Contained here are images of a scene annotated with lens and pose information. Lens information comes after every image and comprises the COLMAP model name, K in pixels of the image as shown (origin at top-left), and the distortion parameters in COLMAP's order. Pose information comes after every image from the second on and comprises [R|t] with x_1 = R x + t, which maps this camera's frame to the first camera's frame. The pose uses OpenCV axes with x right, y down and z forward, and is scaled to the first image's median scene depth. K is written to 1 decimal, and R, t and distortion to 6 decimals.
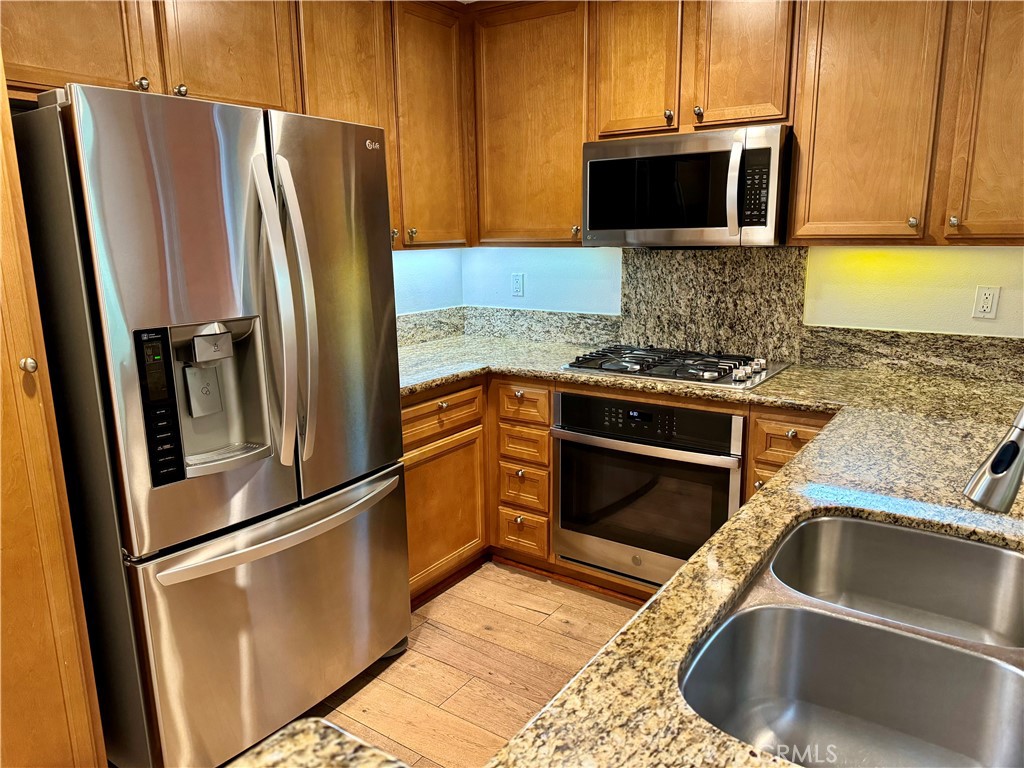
lens RADIAL K [[711.7, 0, 512.0], [0, 711.7, 384.0], [0, 0, 1]] dist [0.120969, -0.186393]
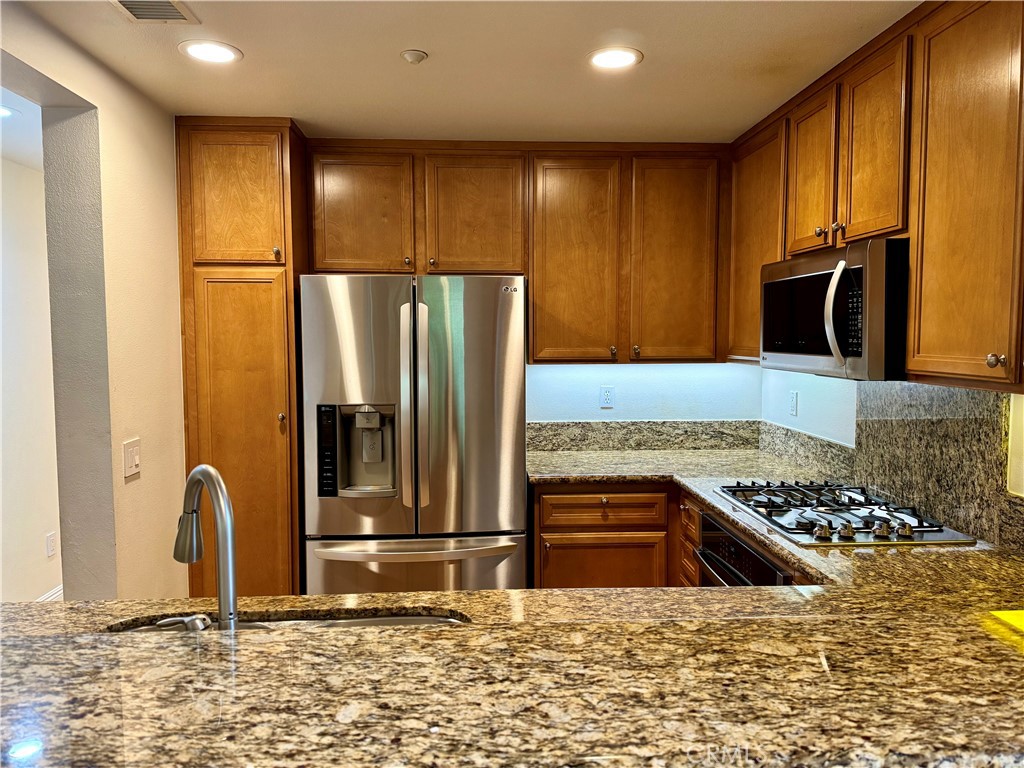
lens RADIAL K [[711.7, 0, 512.0], [0, 711.7, 384.0], [0, 0, 1]] dist [0.120969, -0.186393]
pose [[0.612836, 0.066334, -0.787421, 0.662743], [-0.170862, 0.984021, -0.050083, -0.067124], [0.771517, 0.165234, 0.614377, 0.158553]]
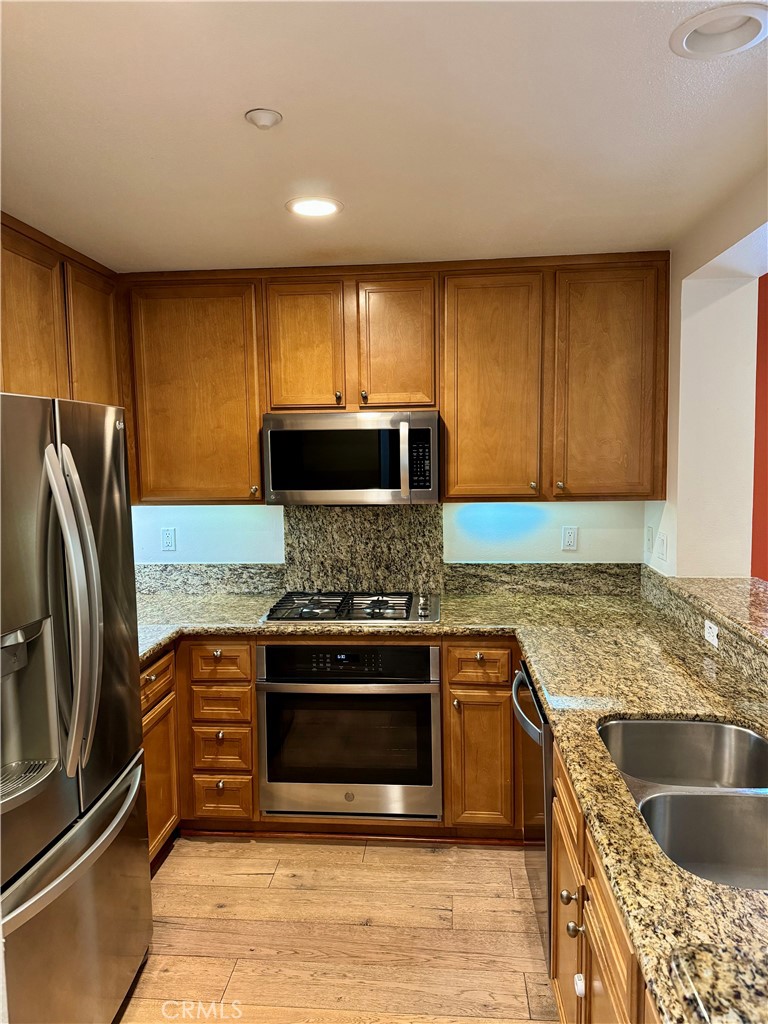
lens RADIAL K [[704.0, 0, 384.0], [0, 704.0, 512.0], [0, 0, 1]] dist [0.161932, -0.332111]
pose [[0.866194, -0.045096, 0.497669, -0.280663], [0.108880, 0.989024, -0.099886, -0.057659], [-0.487702, 0.140706, 0.861597, -0.000213]]
